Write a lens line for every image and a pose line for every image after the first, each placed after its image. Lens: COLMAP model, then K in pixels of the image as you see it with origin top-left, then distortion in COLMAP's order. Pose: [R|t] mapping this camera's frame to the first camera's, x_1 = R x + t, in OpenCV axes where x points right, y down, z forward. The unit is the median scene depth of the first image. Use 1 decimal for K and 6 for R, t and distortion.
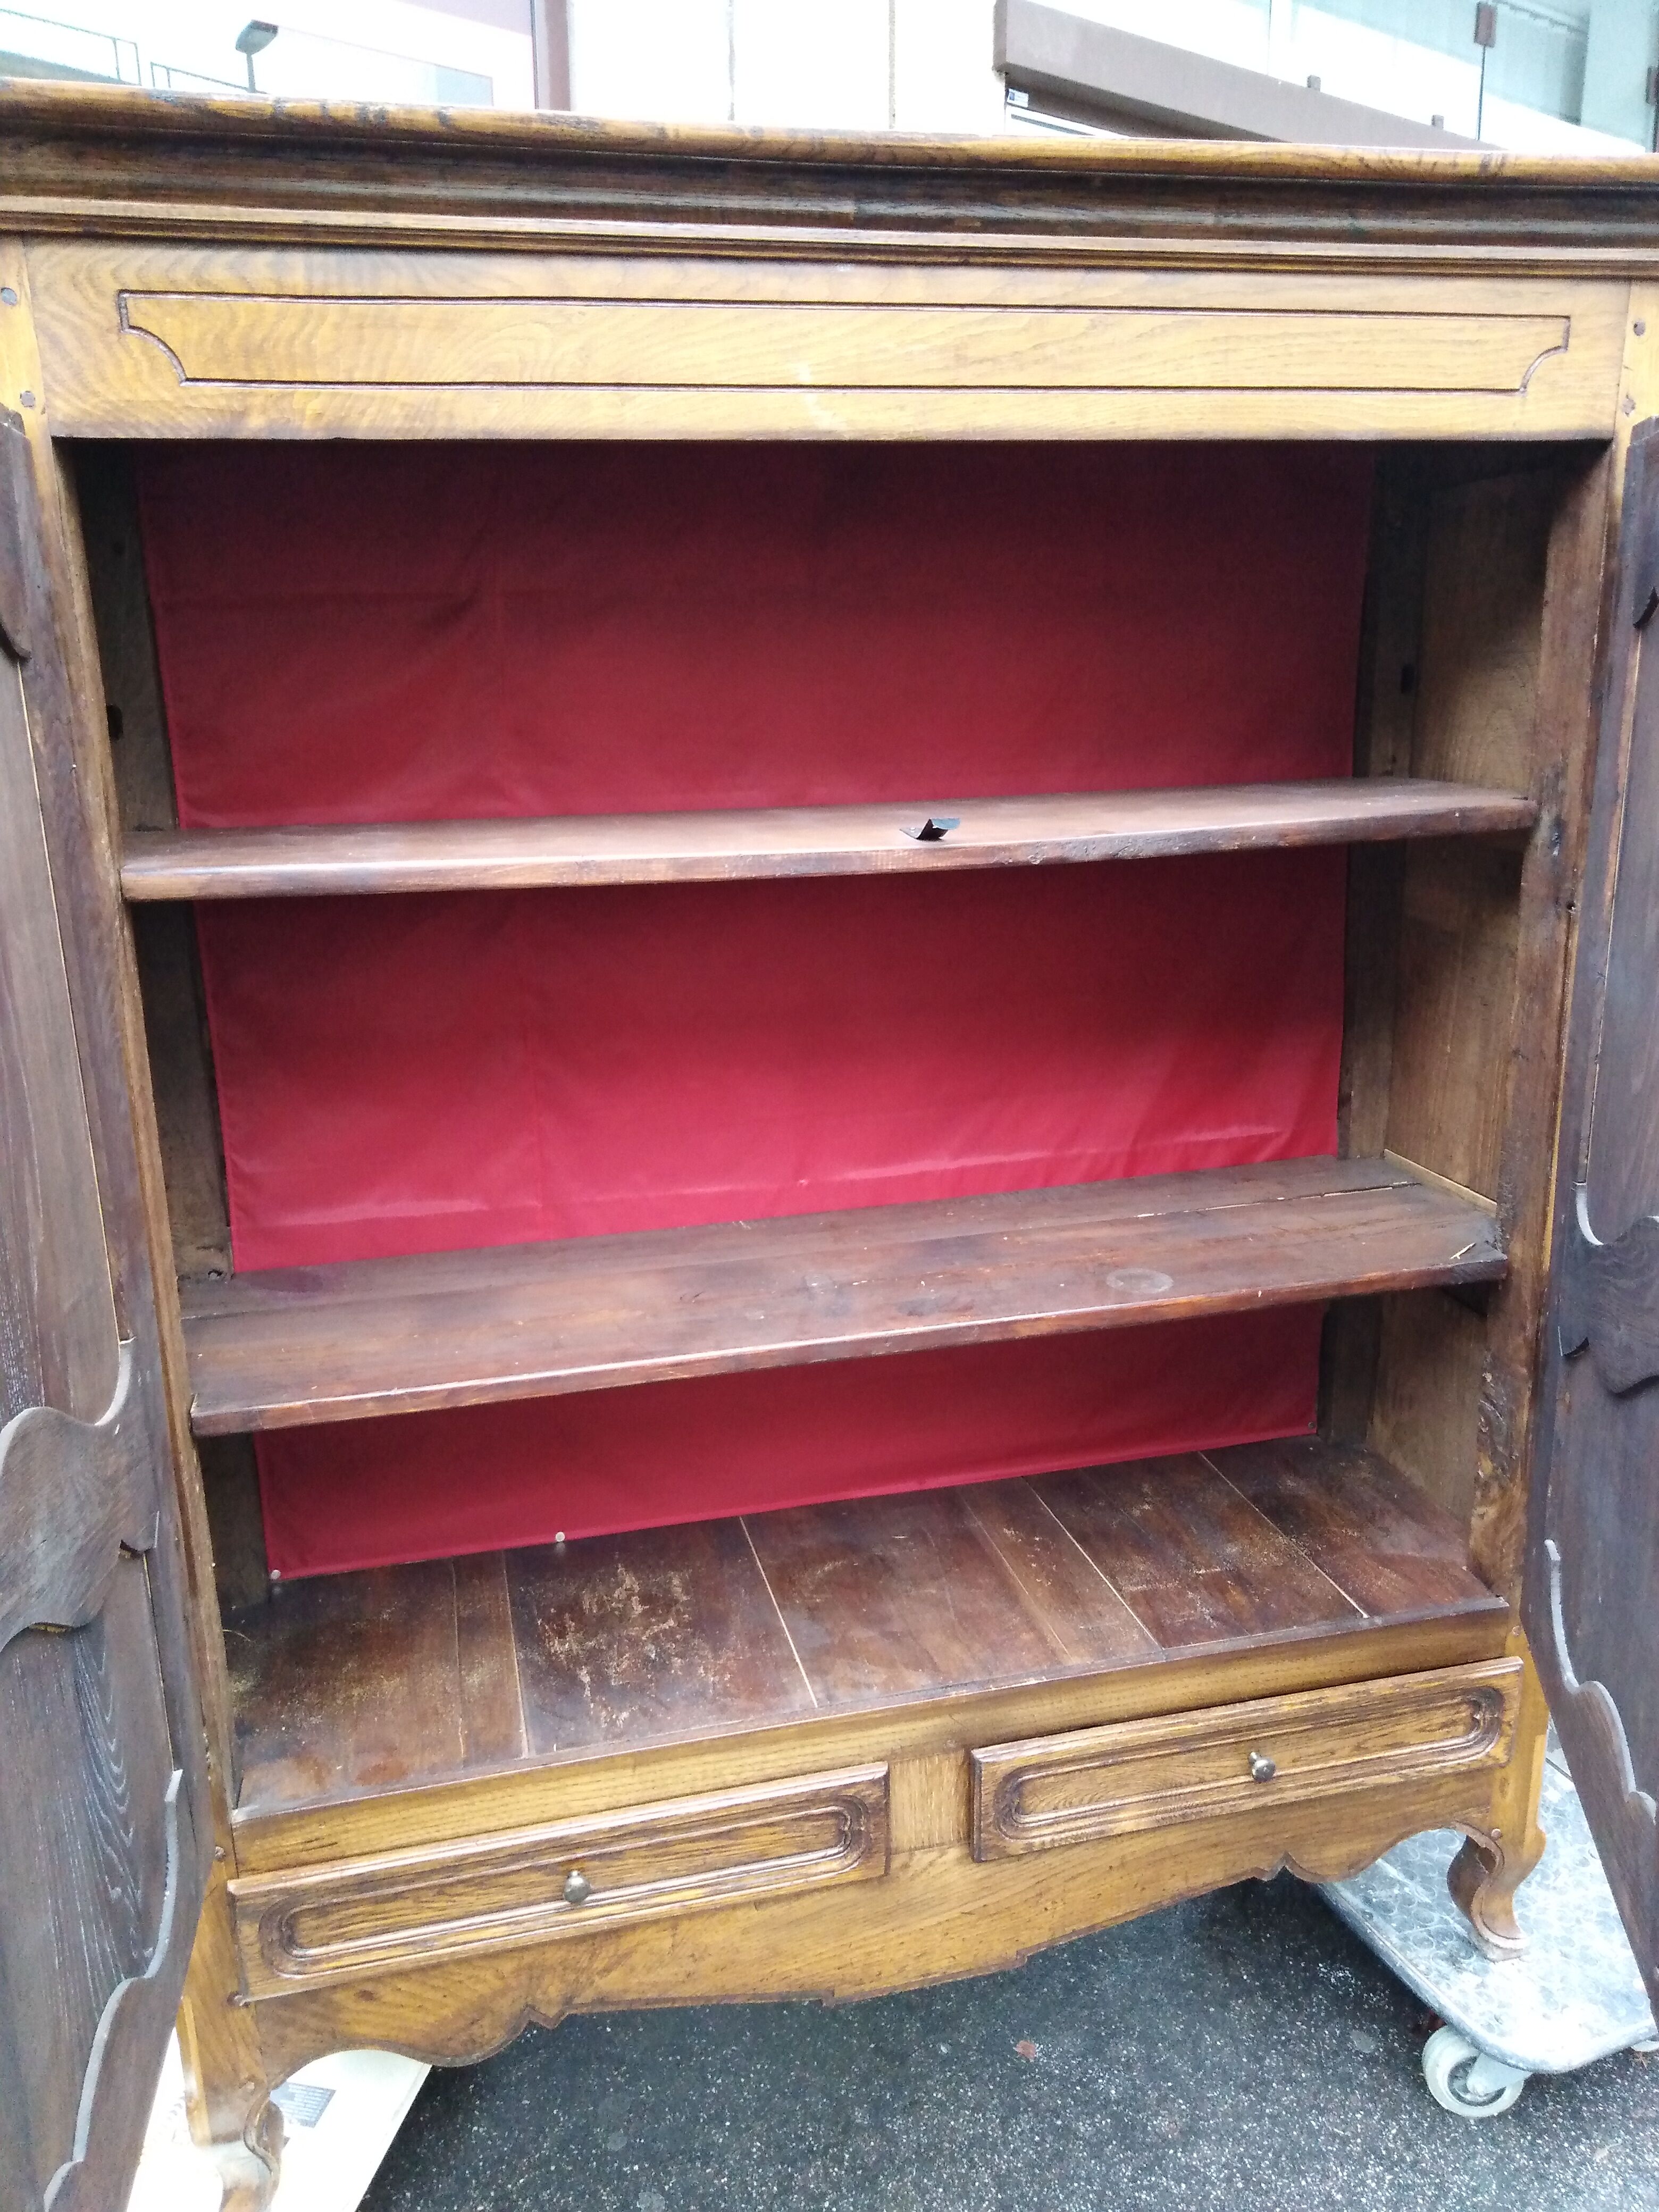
lens RADIAL K [[1680.6, 0, 829.5], [0, 1680.6, 1106.0], [0, 0, 1]] dist [-0.024385, -0.004440]
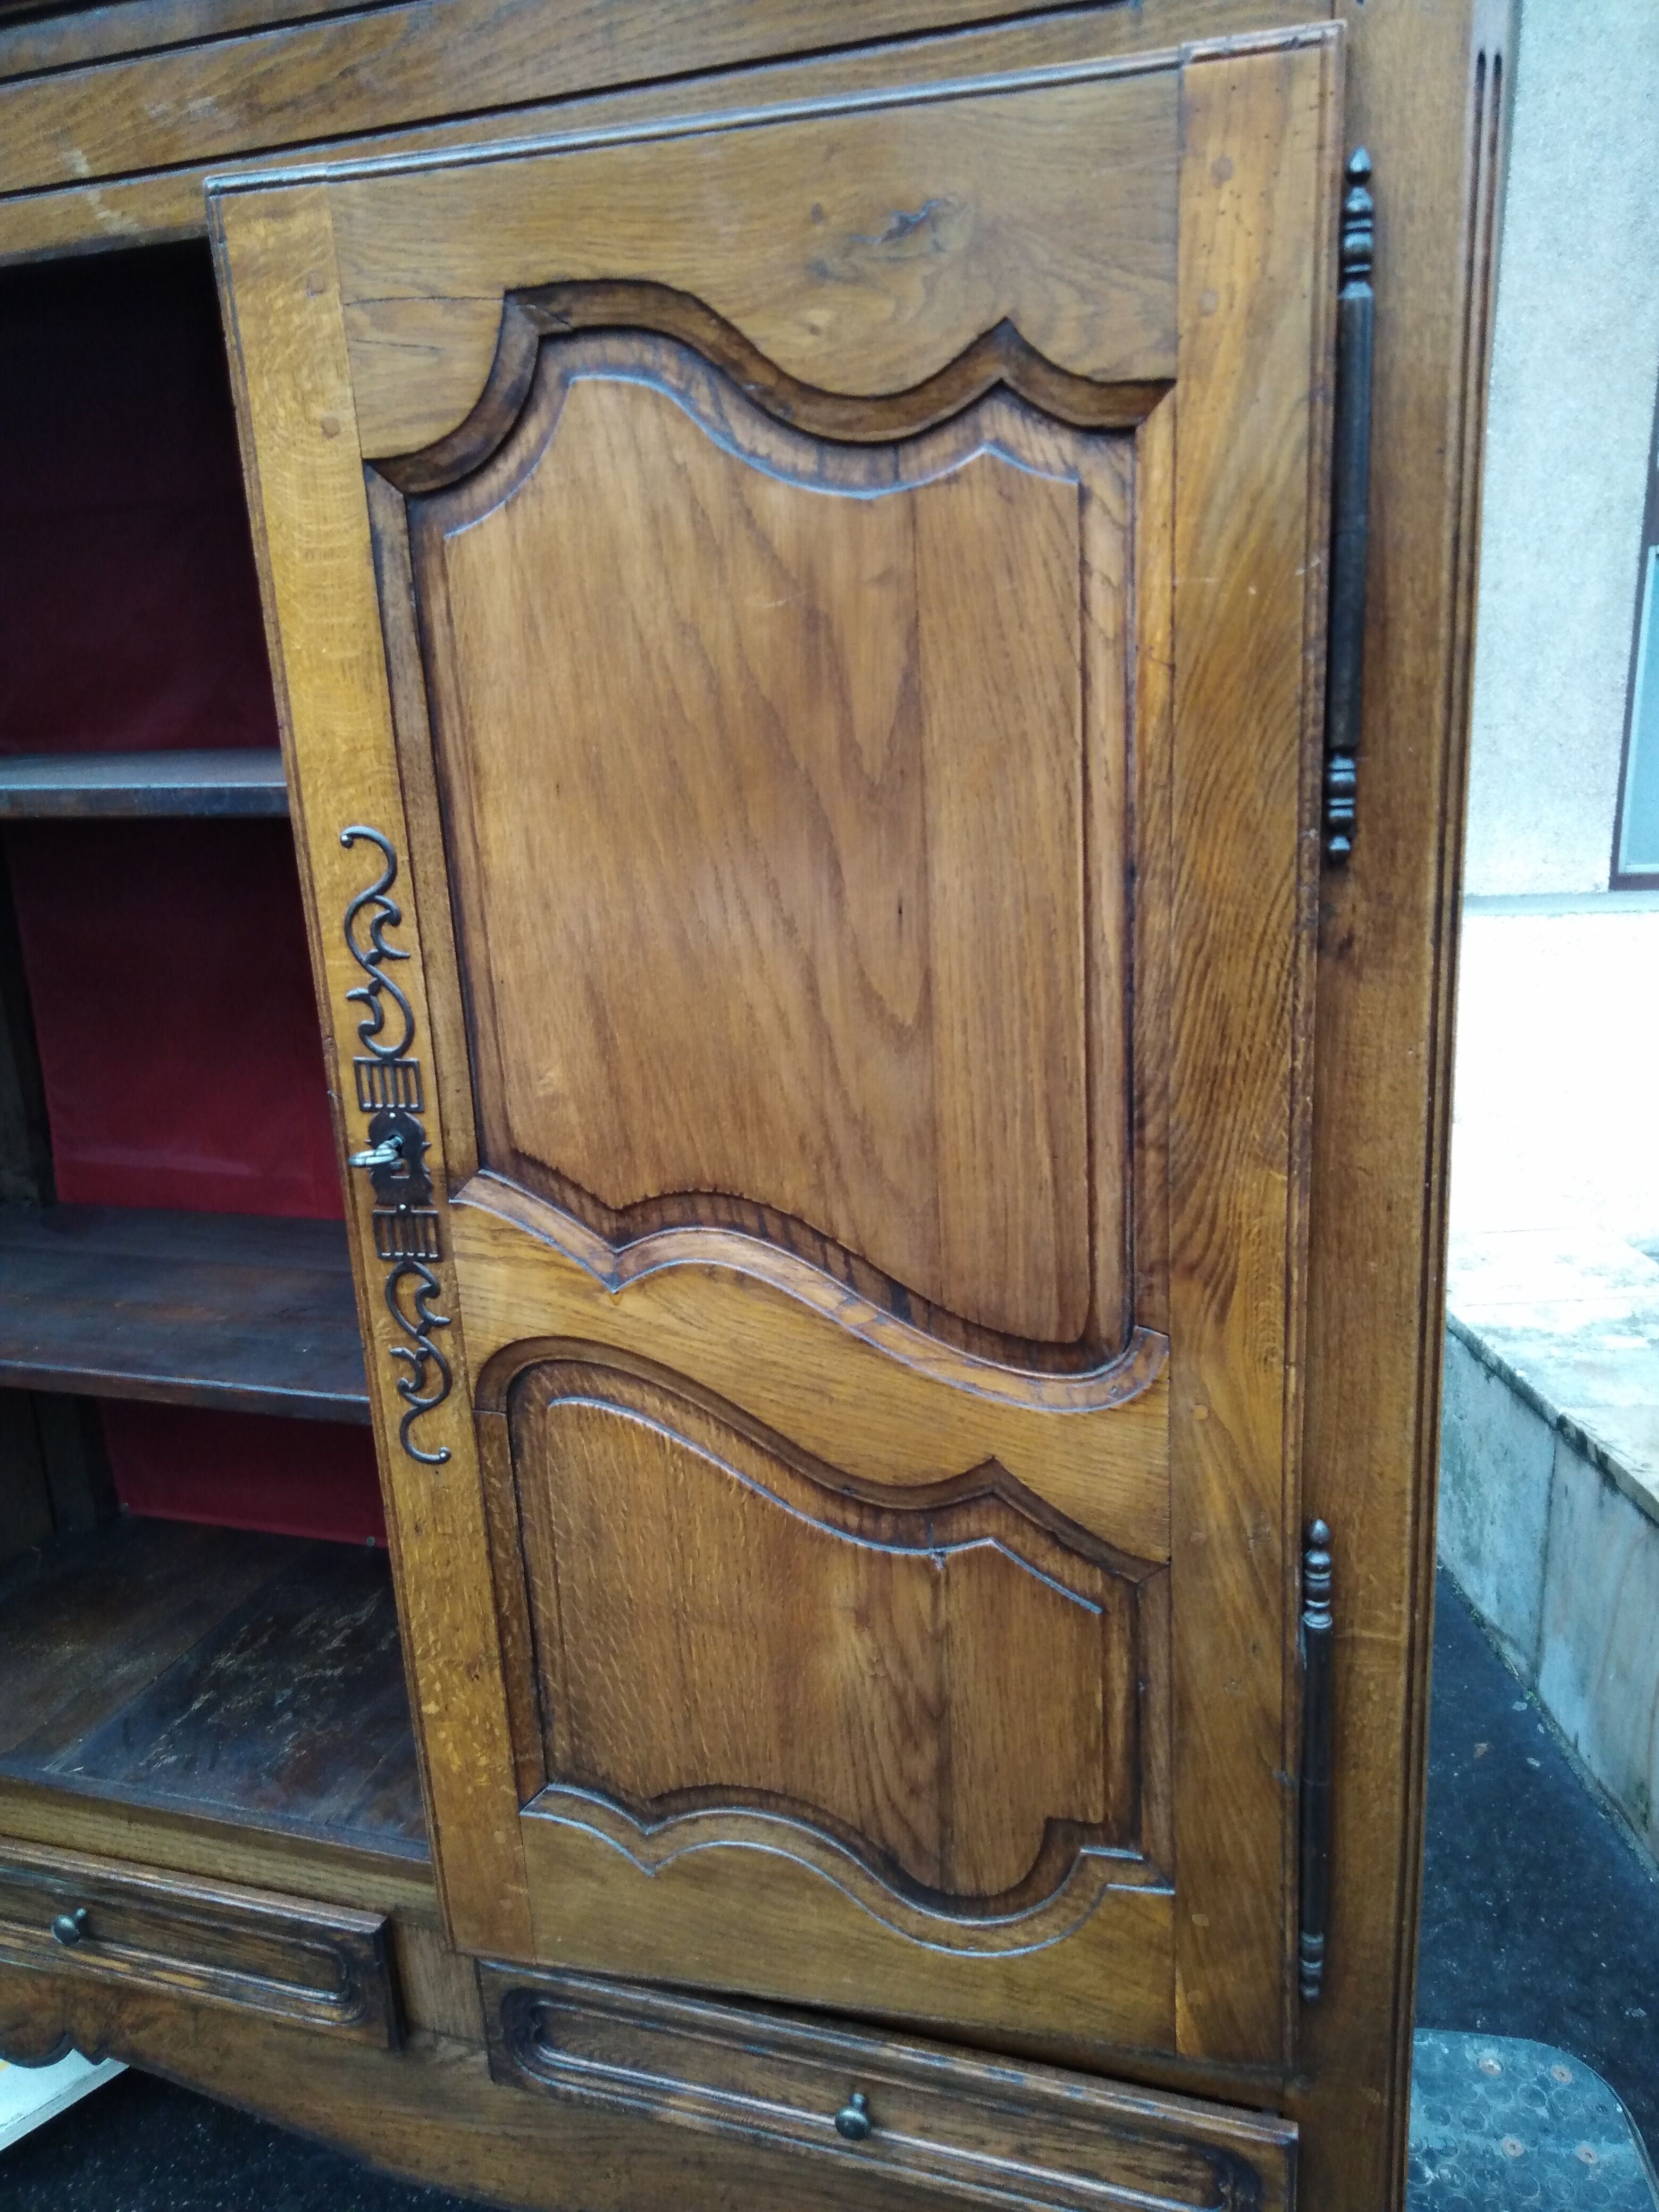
lens RADIAL K [[1677.5, 0, 829.5], [0, 1677.5, 1106.0], [0, 0, 1]] dist [-0.113467, 0.127751]
pose [[0.857734, 0.121519, -0.499525, 0.568256], [-0.110975, 0.992519, 0.050894, -0.064012], [0.501973, 0.011781, 0.864803, 0.414720]]
